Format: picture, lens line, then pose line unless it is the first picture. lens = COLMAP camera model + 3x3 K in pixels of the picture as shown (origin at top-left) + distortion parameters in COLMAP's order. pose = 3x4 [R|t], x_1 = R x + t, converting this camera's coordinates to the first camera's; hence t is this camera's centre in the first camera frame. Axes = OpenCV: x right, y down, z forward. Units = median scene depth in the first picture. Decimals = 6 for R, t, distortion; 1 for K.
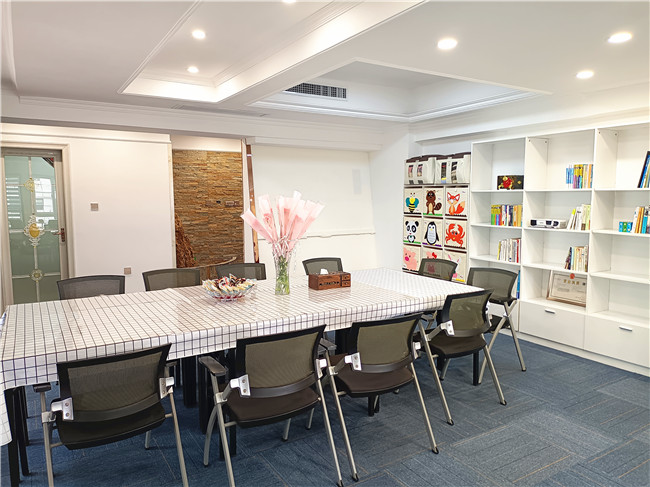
lens RADIAL K [[492.5, 0, 324.9], [0, 492.5, 243.0], [0, 0, 1]] dist [-0.012006, -0.004349]
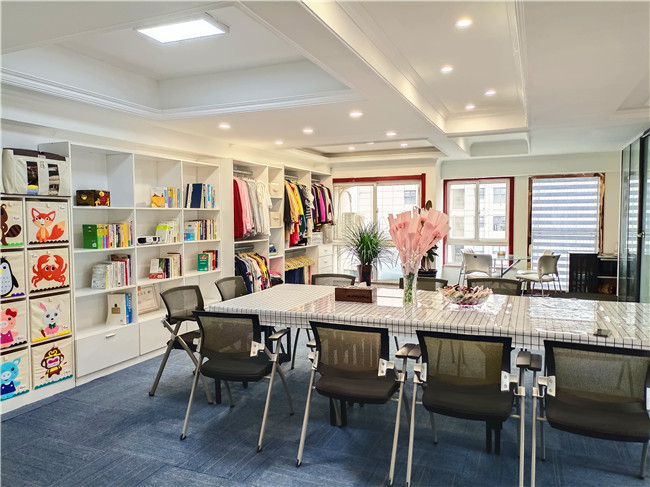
lens RADIAL K [[492.5, 0, 325.2], [0, 492.5, 244.1], [0, 0, 1]] dist [-0.012006, -0.004349]
pose [[-0.577930, -0.035506, 0.815314, -0.507120], [0.094316, 0.989453, 0.109945, -0.092355], [-0.810618, 0.140438, -0.568485, 1.078443]]
